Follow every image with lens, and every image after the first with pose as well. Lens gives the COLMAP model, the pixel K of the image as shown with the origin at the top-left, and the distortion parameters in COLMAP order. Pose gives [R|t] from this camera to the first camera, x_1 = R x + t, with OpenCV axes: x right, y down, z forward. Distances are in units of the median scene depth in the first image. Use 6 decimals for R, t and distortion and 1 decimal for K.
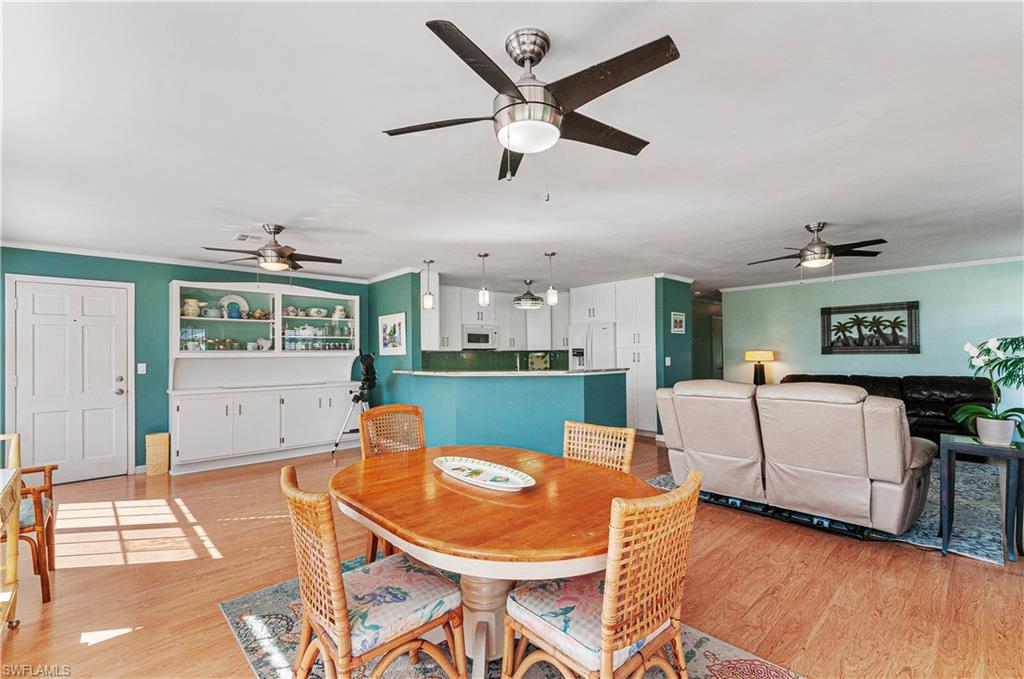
lens RADIAL K [[447.2, 0, 509.5], [0, 447.2, 348.8], [0, 0, 1]] dist [0.001723, 0.000440]
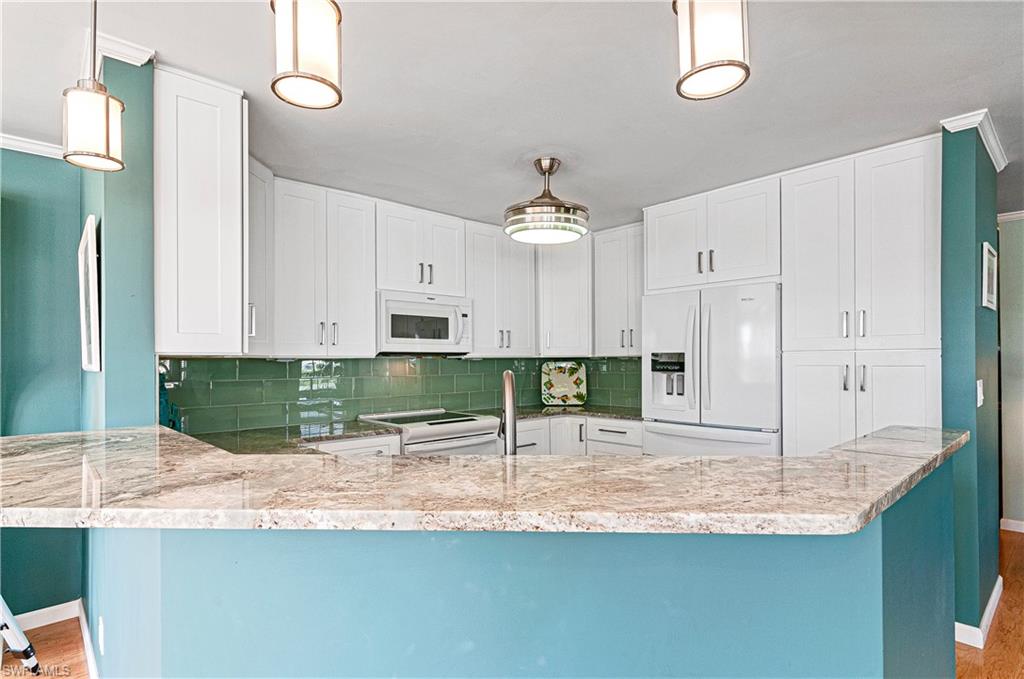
lens RADIAL K [[519.5, 0, 511.1], [0, 519.5, 359.6], [0, 0, 1]] dist [0.001300, 0.000160]
pose [[0.999978, 0.004532, -0.004741, 0.017130], [-0.004485, 0.999942, 0.009759, 0.001766], [0.004785, -0.009738, 0.999941, 0.587778]]
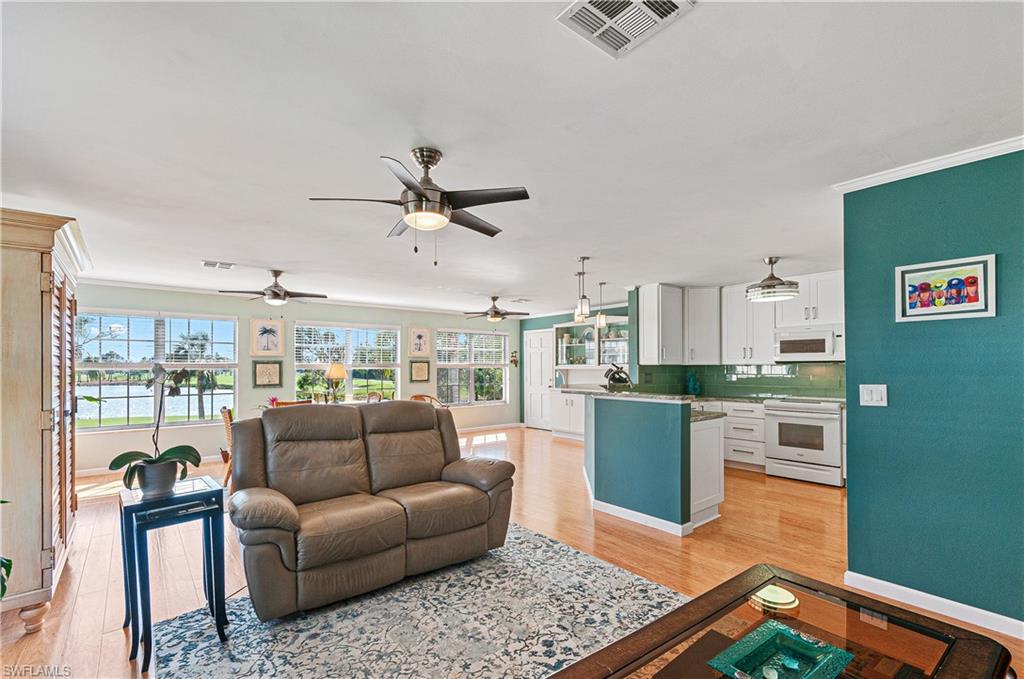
lens RADIAL K [[456.8, 0, 513.2], [0, 456.8, 366.0], [0, 0, 1]] dist [0.000309, 0.000276]
pose [[-0.058313, 0.008879, -0.998259, 0.739224], [0.015032, 0.999855, 0.008016, -0.005726], [0.998185, -0.014539, -0.058438, 0.669075]]
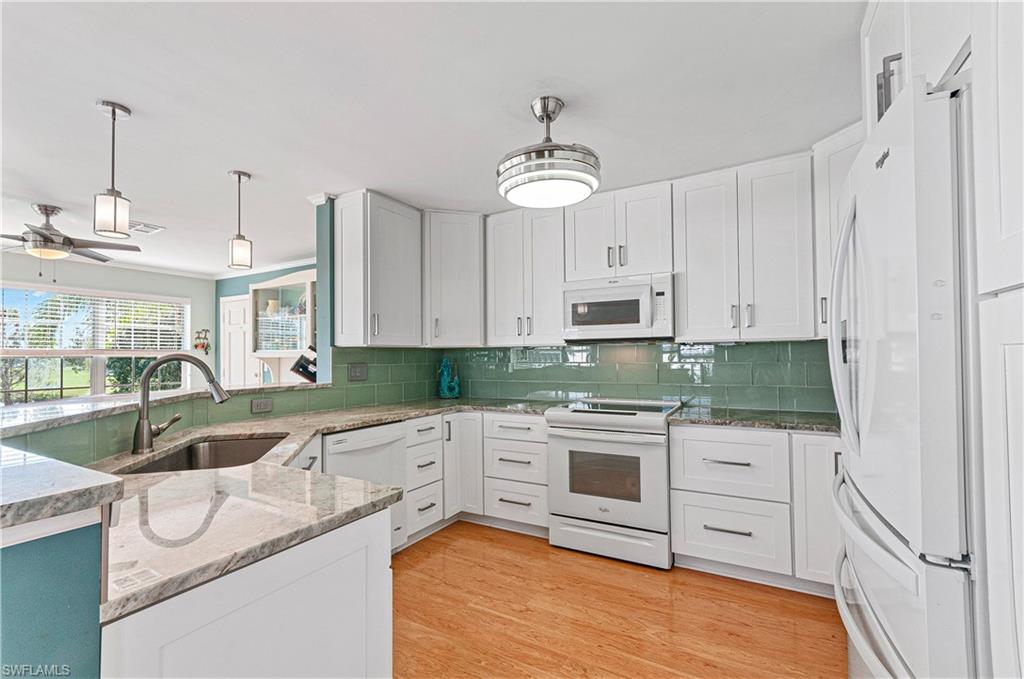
lens RADIAL K [[447.2, 0, 509.5], [0, 447.2, 348.8], [0, 0, 1]] dist [0.001723, 0.000440]
pose [[0.300839, -0.007943, -0.953642, 0.320250], [0.017649, 0.999840, -0.002761, 0.009500], [0.953512, -0.016001, 0.300931, 0.895079]]
